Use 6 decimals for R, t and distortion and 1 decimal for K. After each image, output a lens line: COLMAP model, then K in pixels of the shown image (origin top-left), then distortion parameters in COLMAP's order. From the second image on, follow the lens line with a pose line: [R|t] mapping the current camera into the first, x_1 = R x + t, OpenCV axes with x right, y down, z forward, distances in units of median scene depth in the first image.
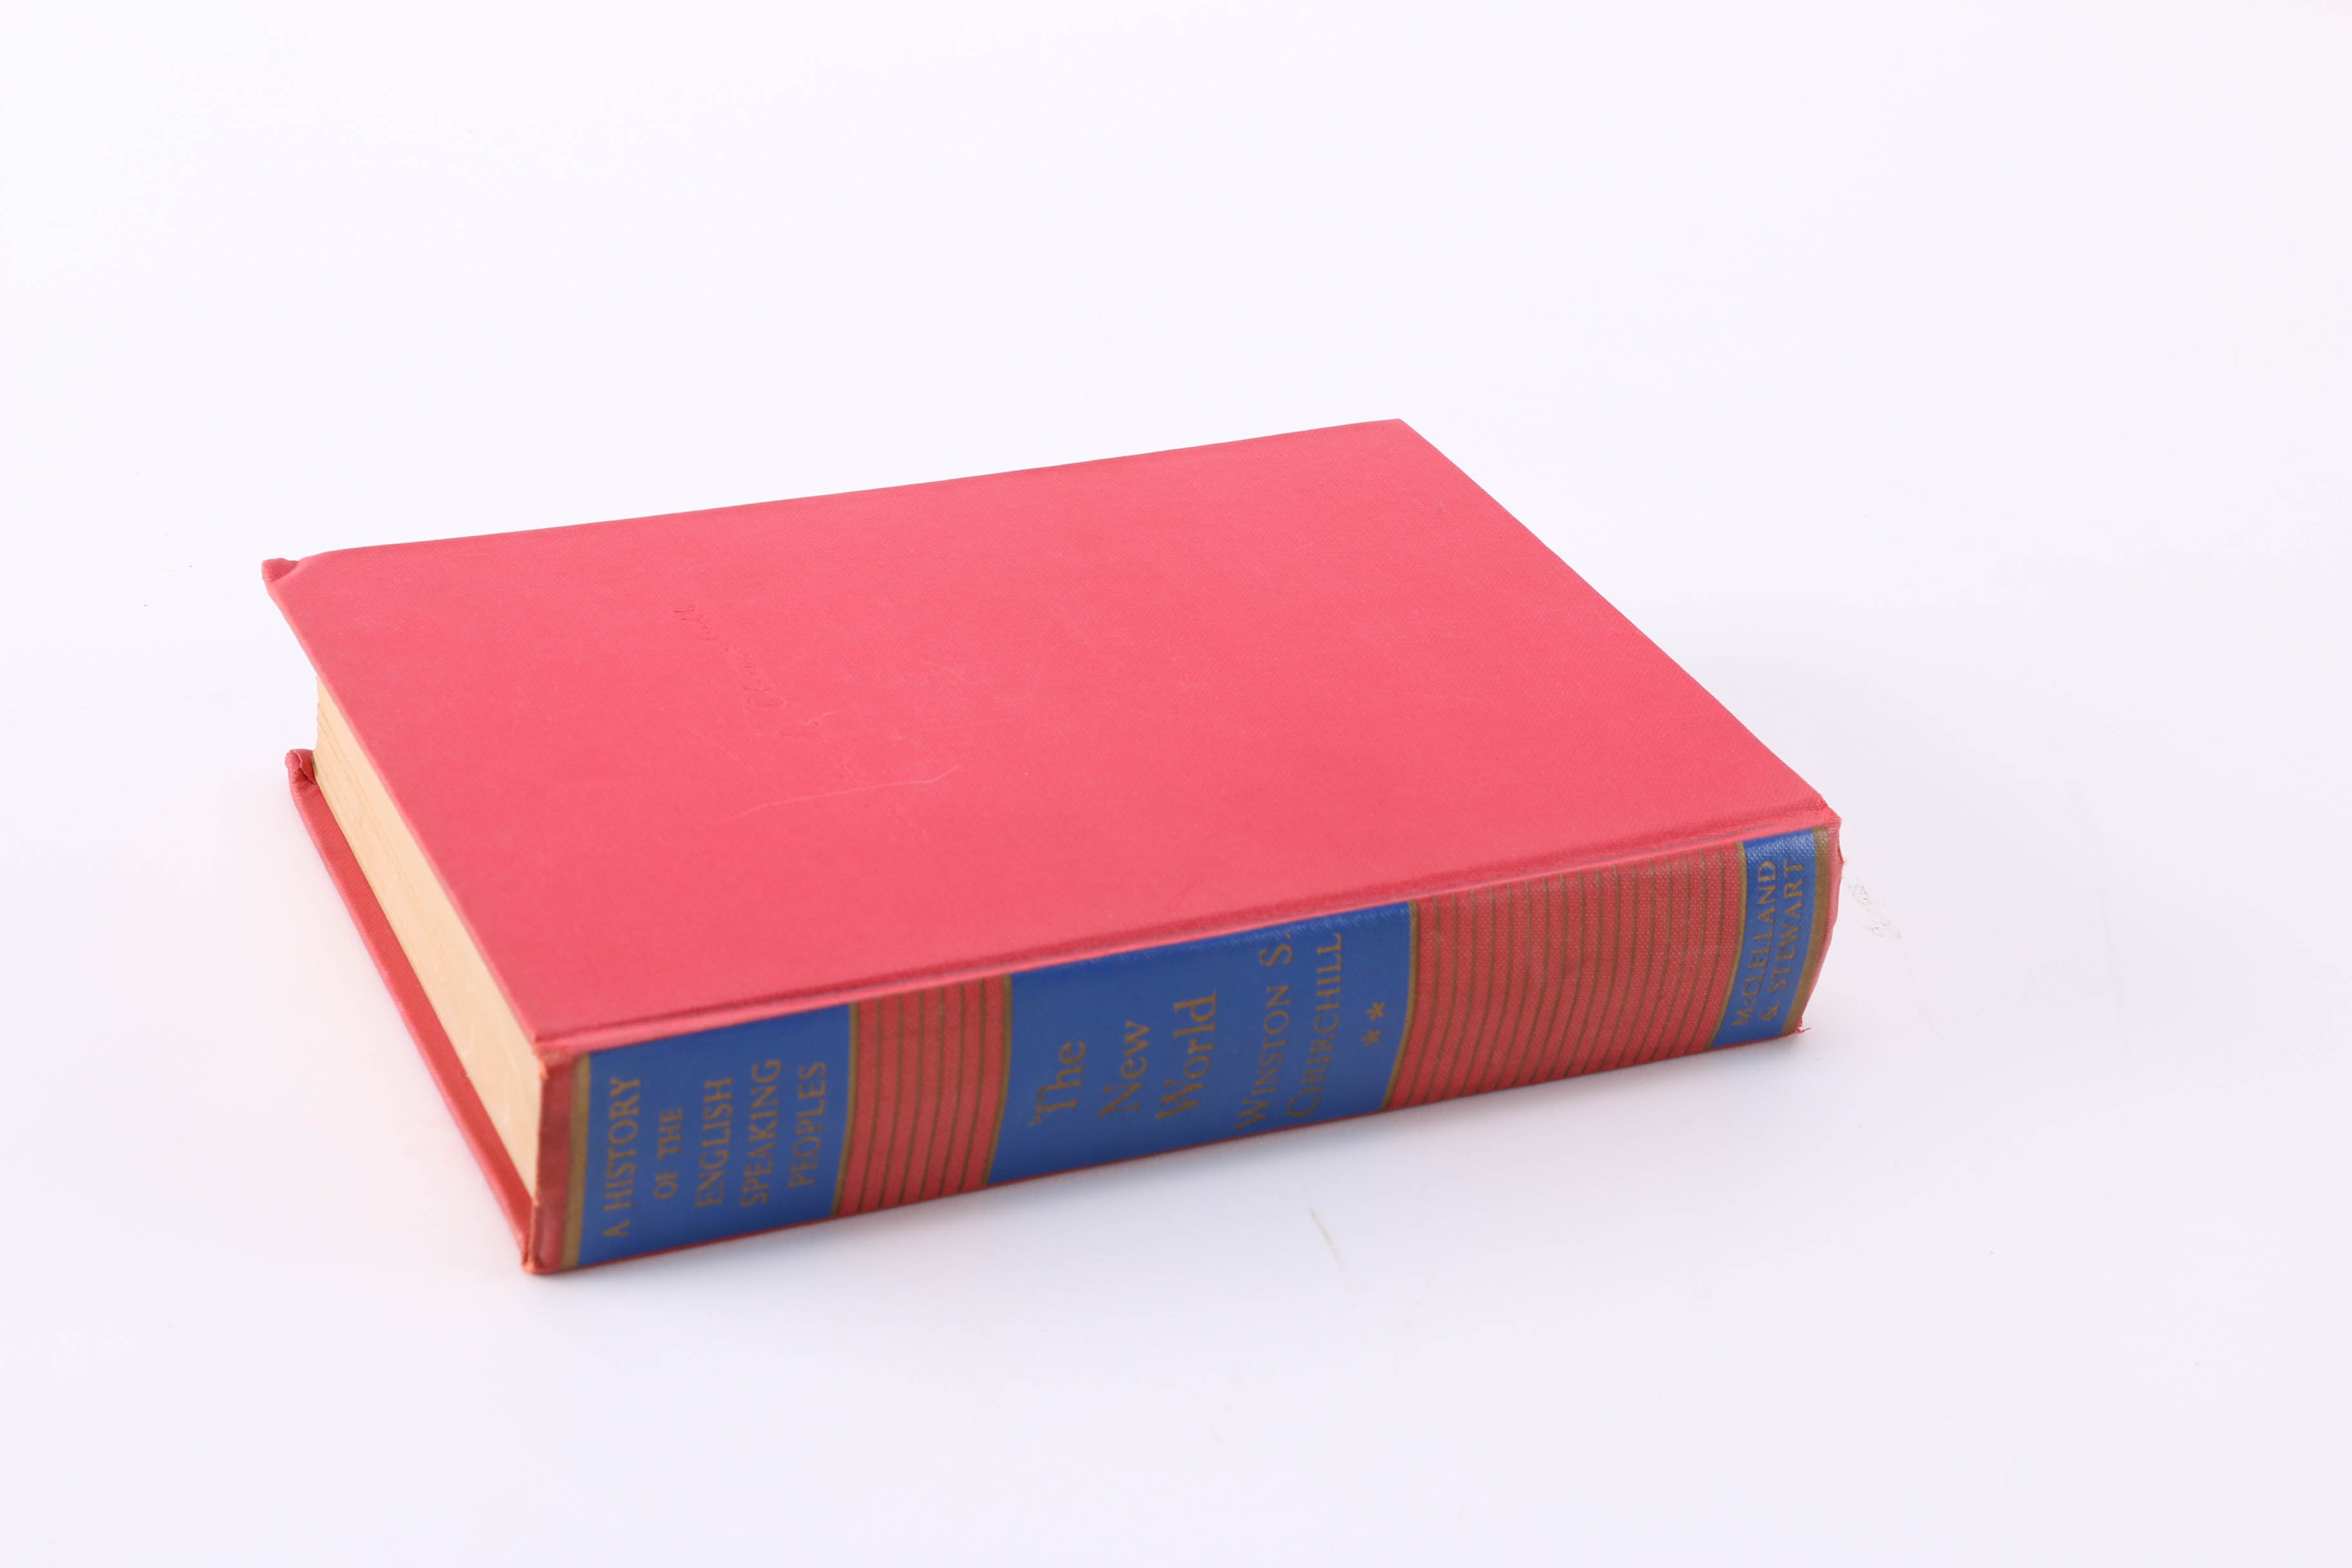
lens RADIAL K [[3890.0, 0, 1175.2], [0, 3890.0, 783.4], [0, 0, 1]] dist [-0.003531, 0.000000]
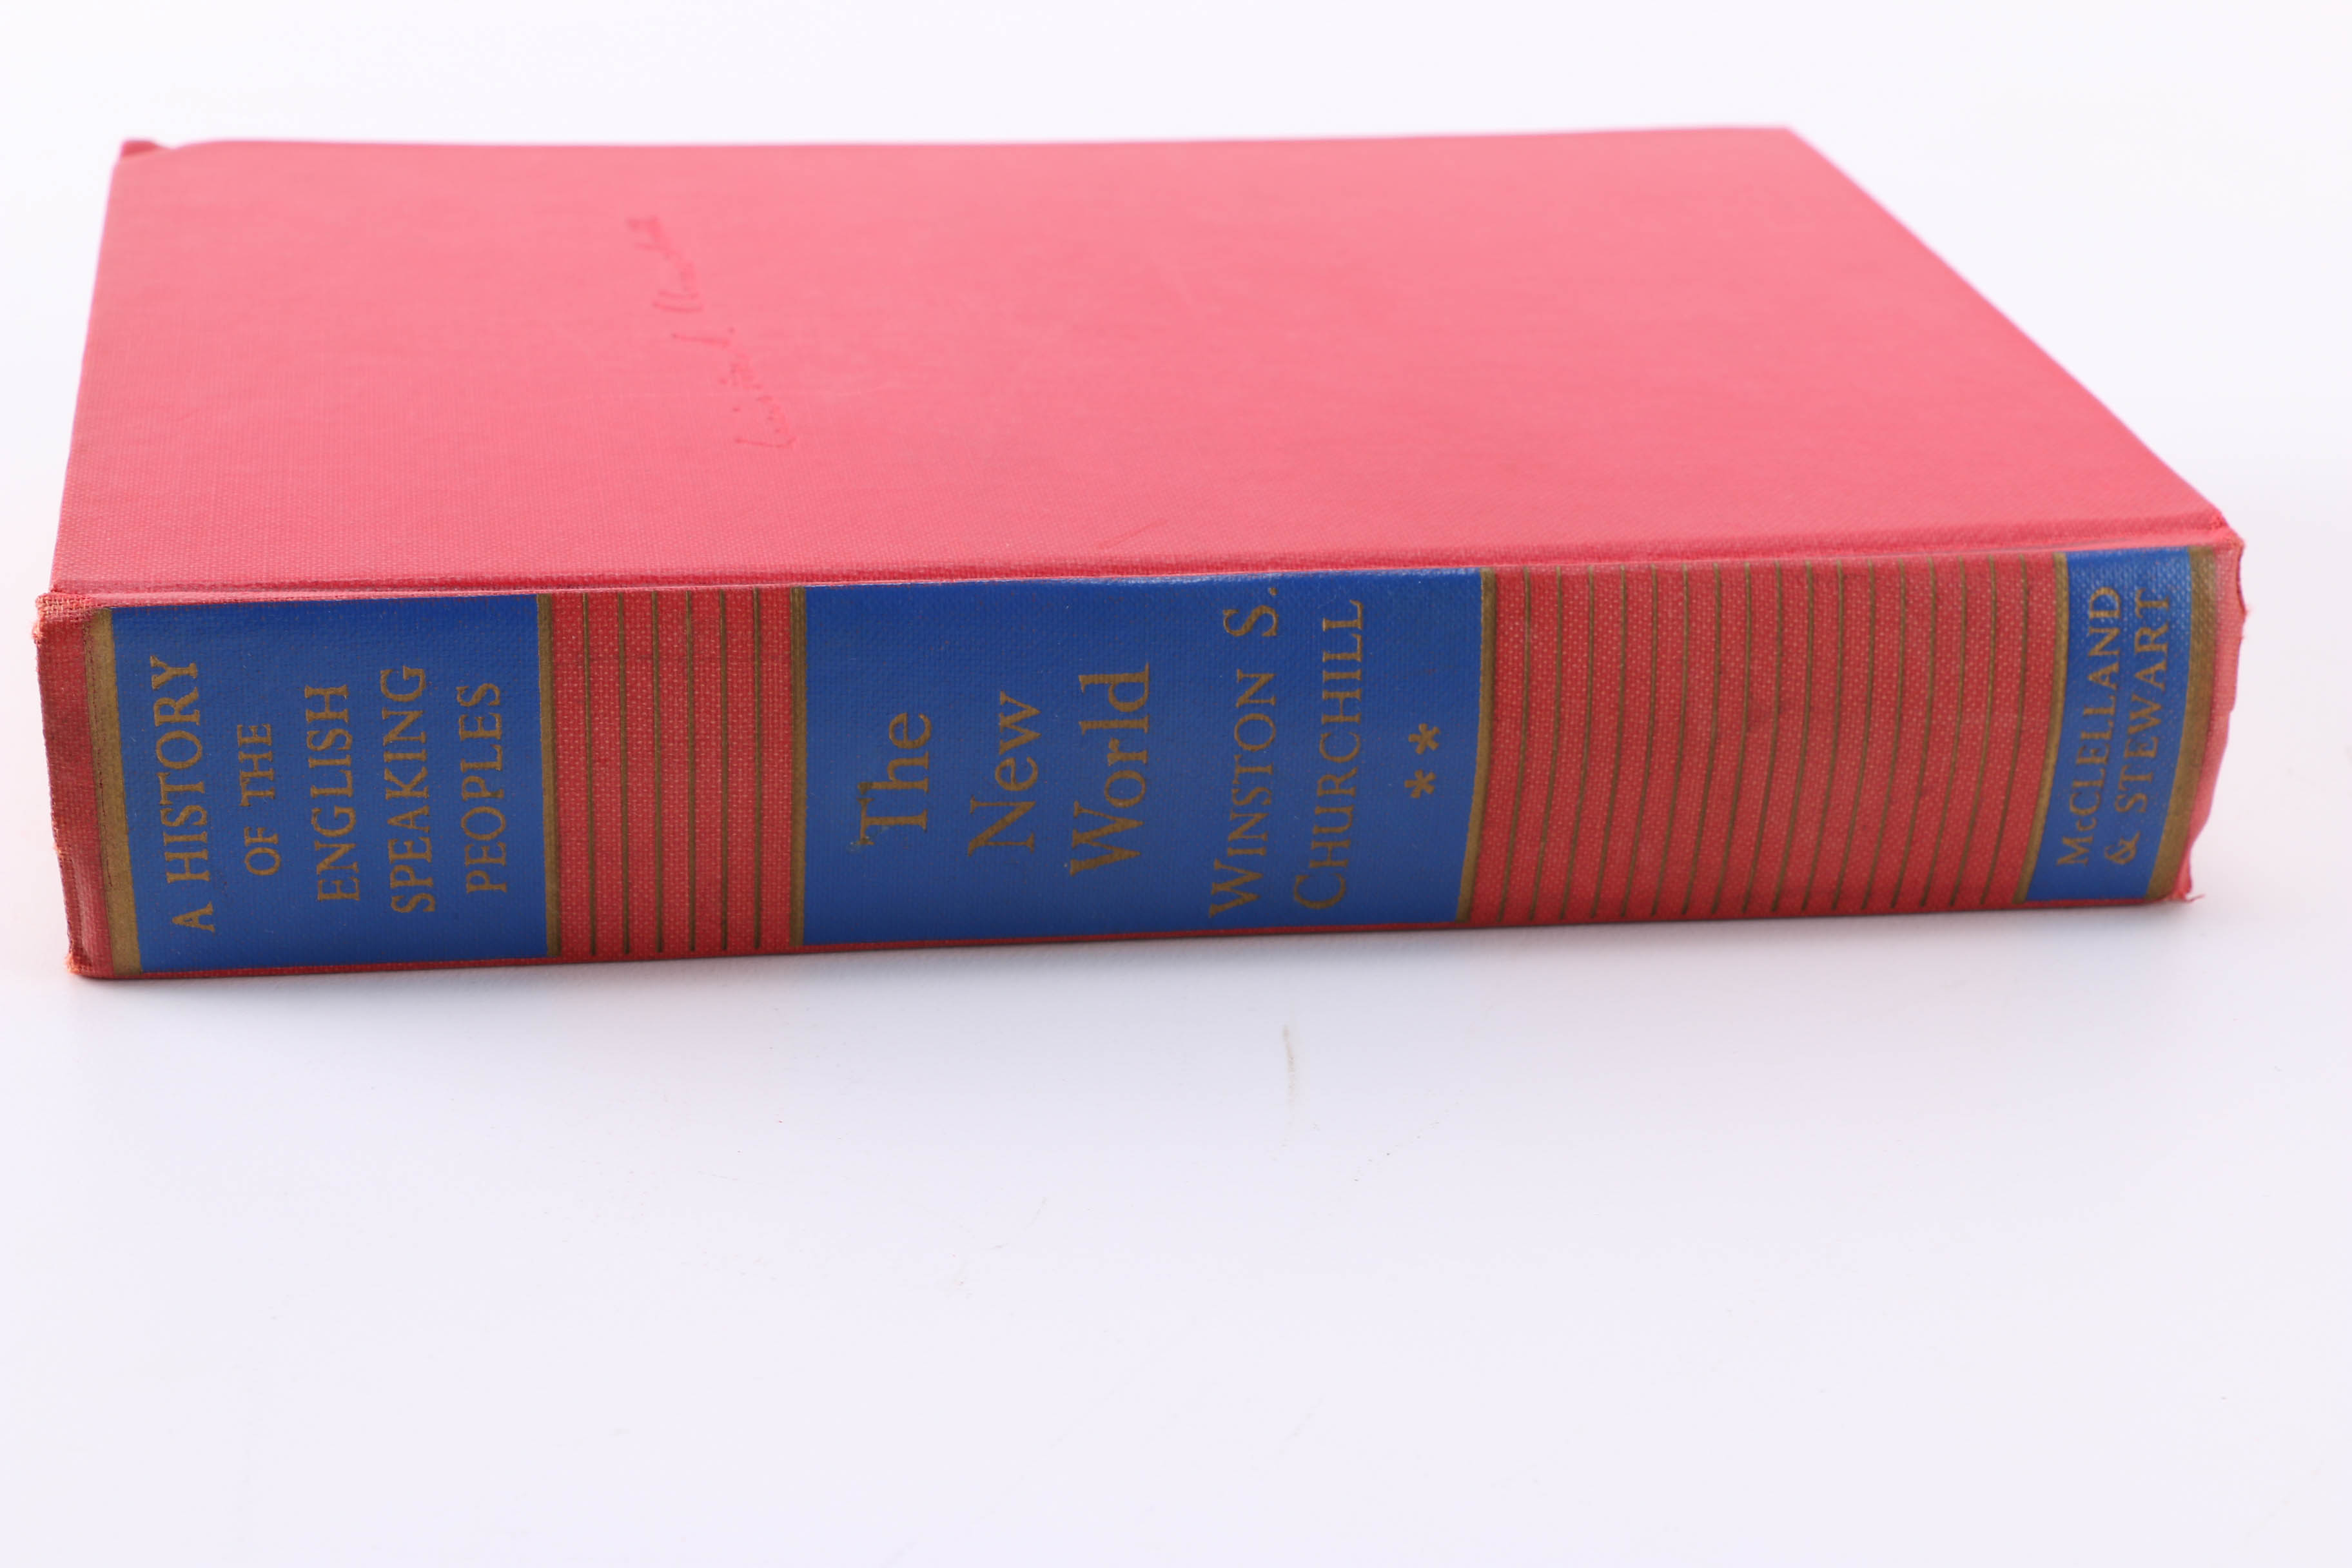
lens RADIAL K [[3890.0, 0, 1176.8], [0, 3890.0, 784.7], [0, 0, 1]] dist [-0.003531, 0.000000]
pose [[0.960908, 0.057280, -0.270880, 0.189995], [-0.089986, 0.989861, -0.109896, 0.142656], [0.261838, 0.129975, 0.956320, 0.377129]]
